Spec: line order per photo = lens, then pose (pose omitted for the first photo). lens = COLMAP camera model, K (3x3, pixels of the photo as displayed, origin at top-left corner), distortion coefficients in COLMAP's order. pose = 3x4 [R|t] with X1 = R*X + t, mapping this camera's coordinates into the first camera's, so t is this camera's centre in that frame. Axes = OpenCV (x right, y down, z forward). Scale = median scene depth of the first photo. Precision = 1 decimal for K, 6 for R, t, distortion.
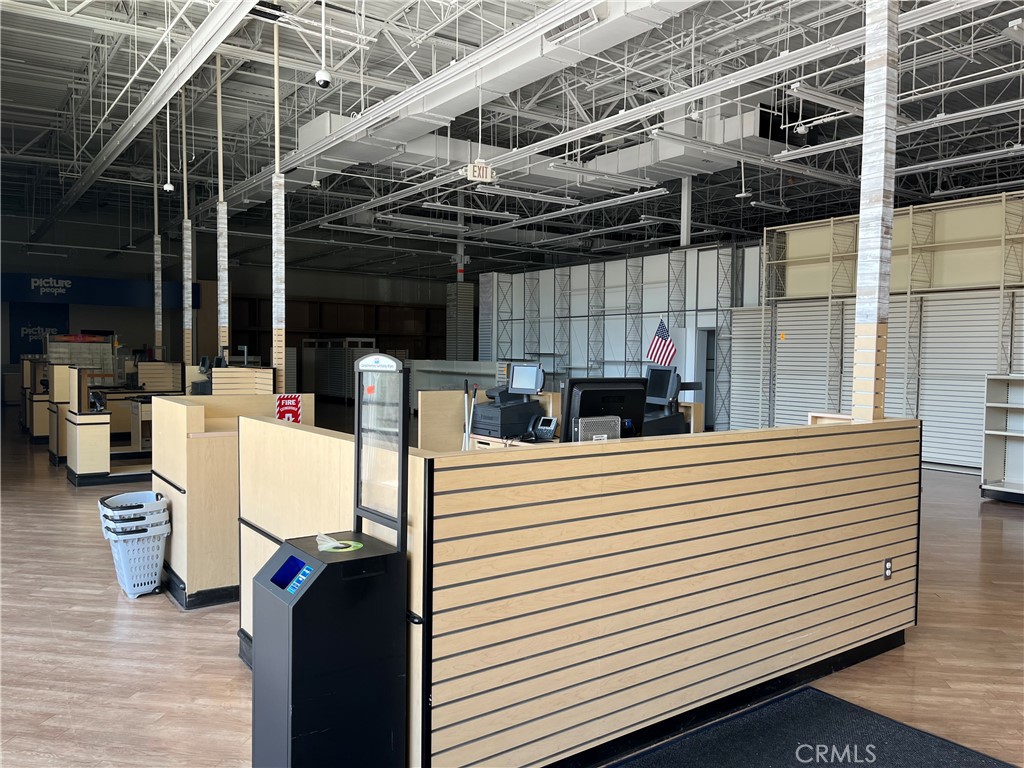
lens RADIAL K [[772.4, 0, 508.5], [0, 772.4, 390.3], [0, 0, 1]] dist [0.063952, -0.086971]
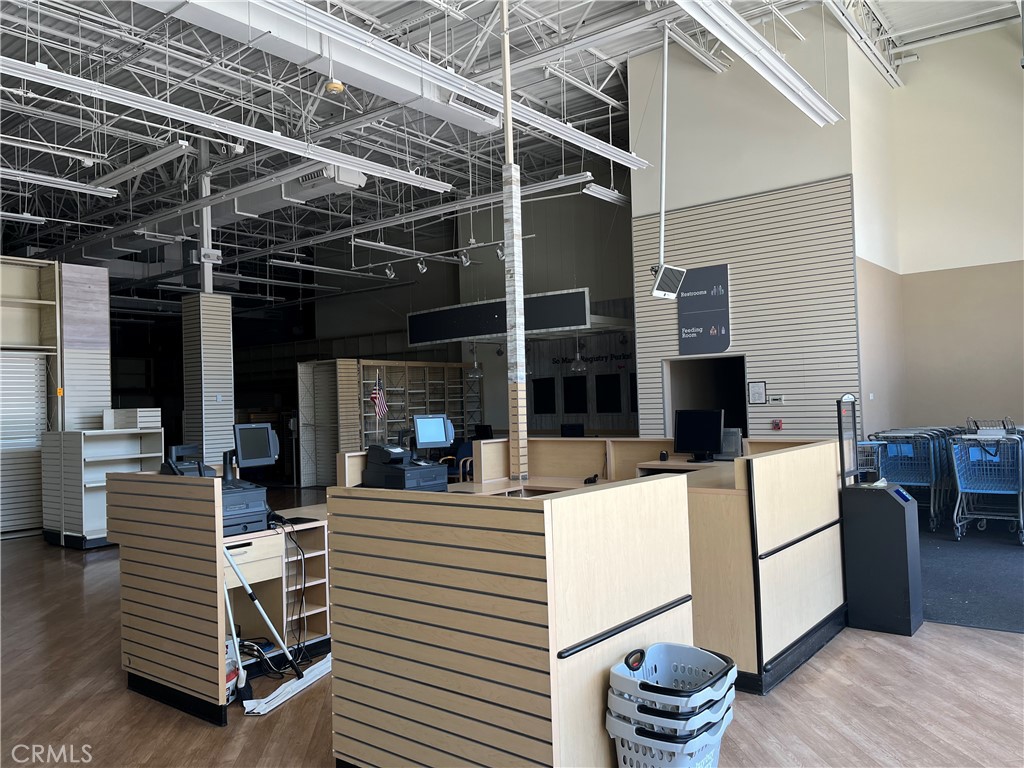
lens RADIAL K [[772.4, 0, 519.4], [0, 772.4, 385.3], [0, 0, 1]] dist [0.063952, -0.086971]
pose [[-0.274939, 0.020617, 0.961241, -0.580901], [0.073195, 0.997318, -0.000455, -0.040232], [-0.958671, 0.070233, -0.275711, 0.728276]]
